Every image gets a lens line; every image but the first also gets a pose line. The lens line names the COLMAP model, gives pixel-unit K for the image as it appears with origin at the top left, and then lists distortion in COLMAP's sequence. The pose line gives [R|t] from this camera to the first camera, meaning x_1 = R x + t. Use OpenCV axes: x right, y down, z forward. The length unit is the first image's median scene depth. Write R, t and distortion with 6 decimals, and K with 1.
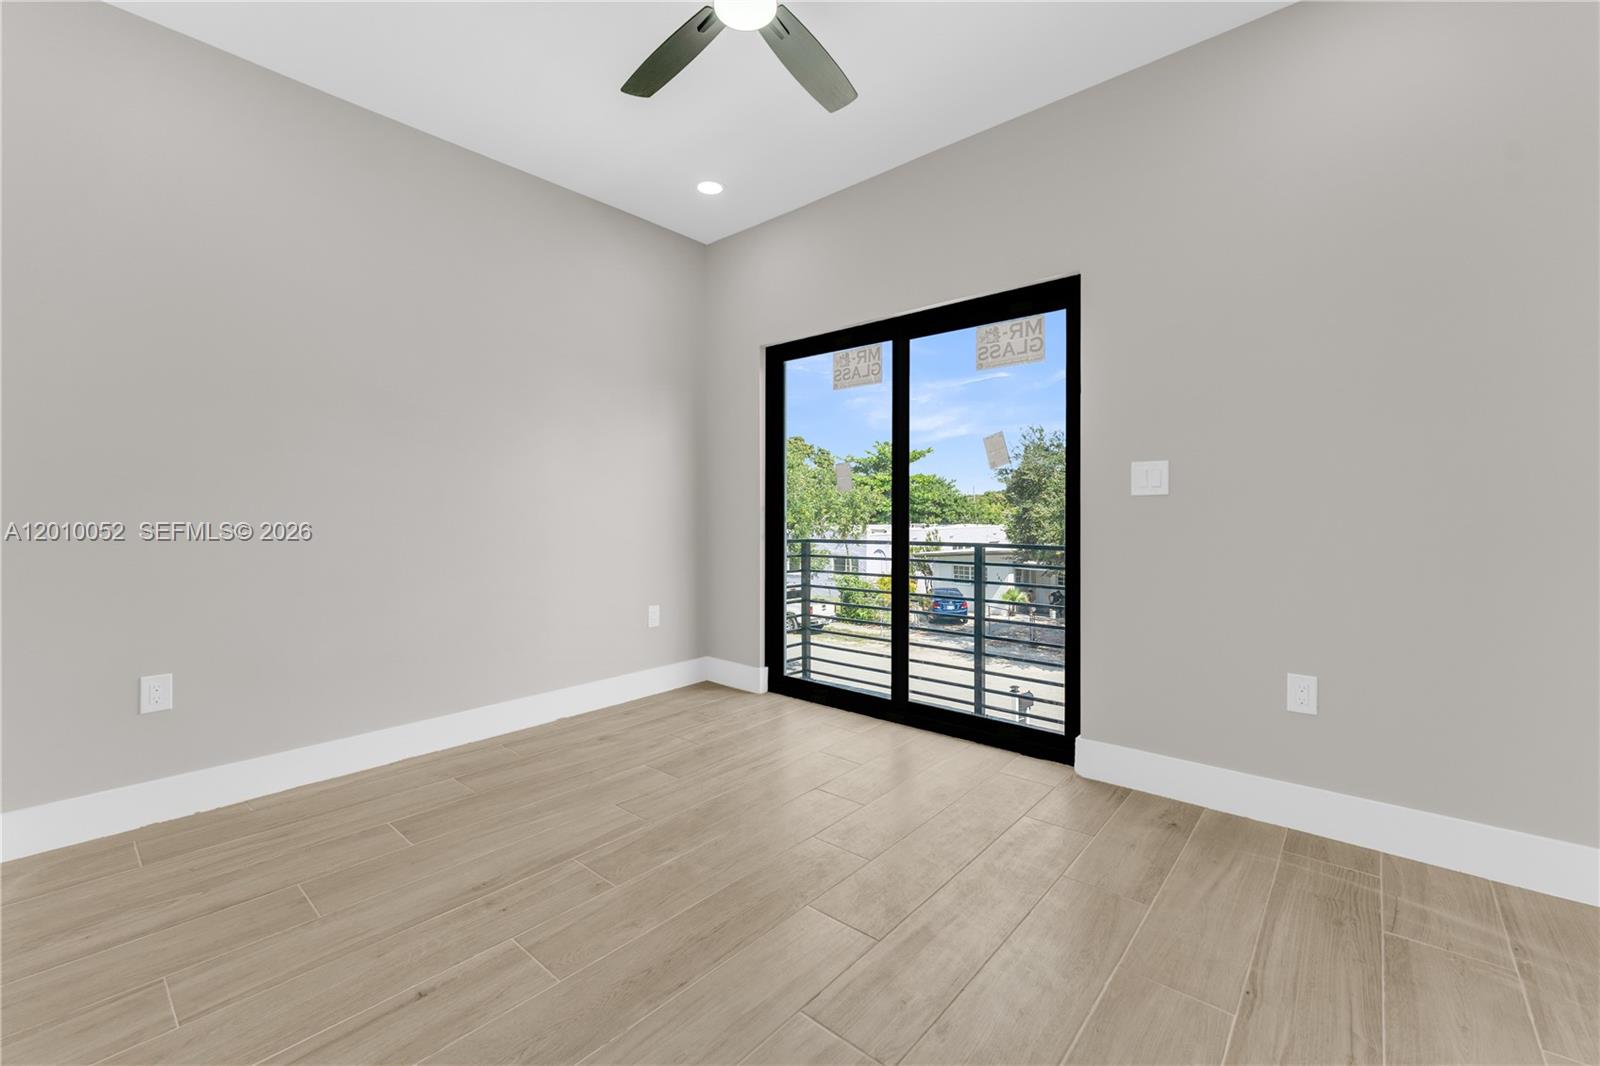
lens RADIAL K [[658.8, 0, 810.7], [0, 658.8, 522.1], [0, 0, 1]] dist [0.010994, -0.000795]
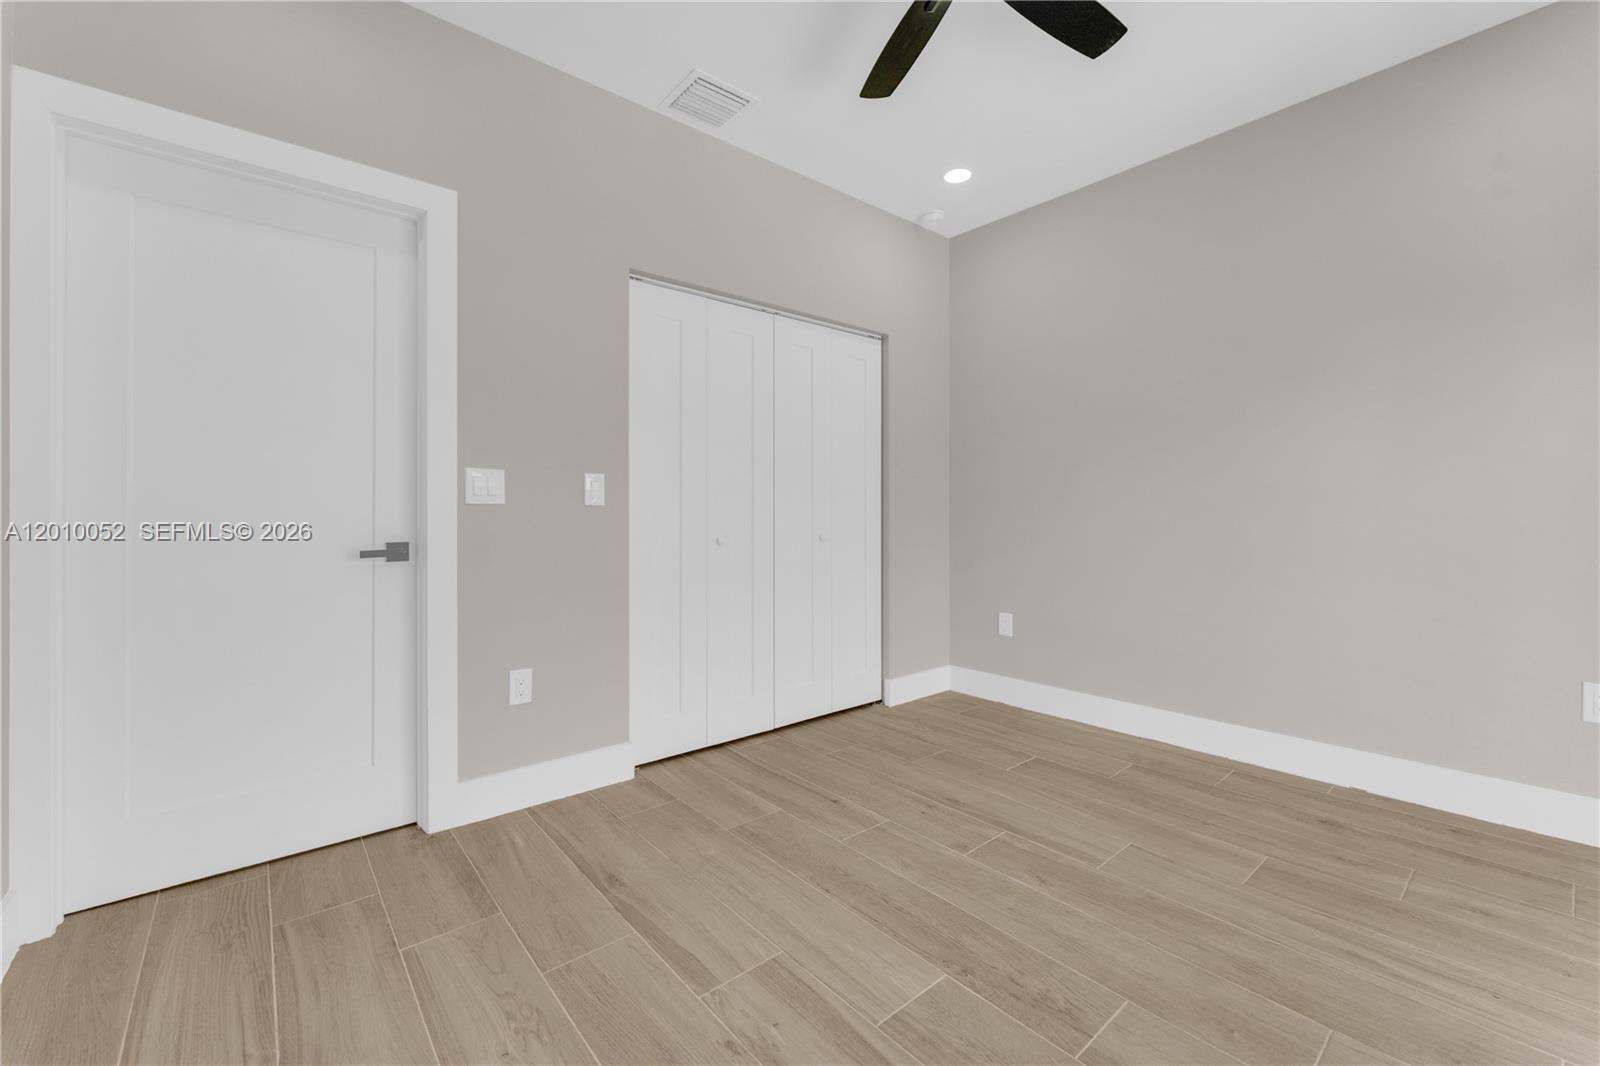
lens RADIAL K [[658.8, 0, 813.5], [0, 658.8, 526.6], [0, 0, 1]] dist [0.010994, -0.000795]
pose [[-0.139897, 0.016917, -0.990021, 0.634026], [-0.012595, 0.999743, 0.018862, -0.007394], [0.990086, 0.015108, -0.139648, 0.699797]]
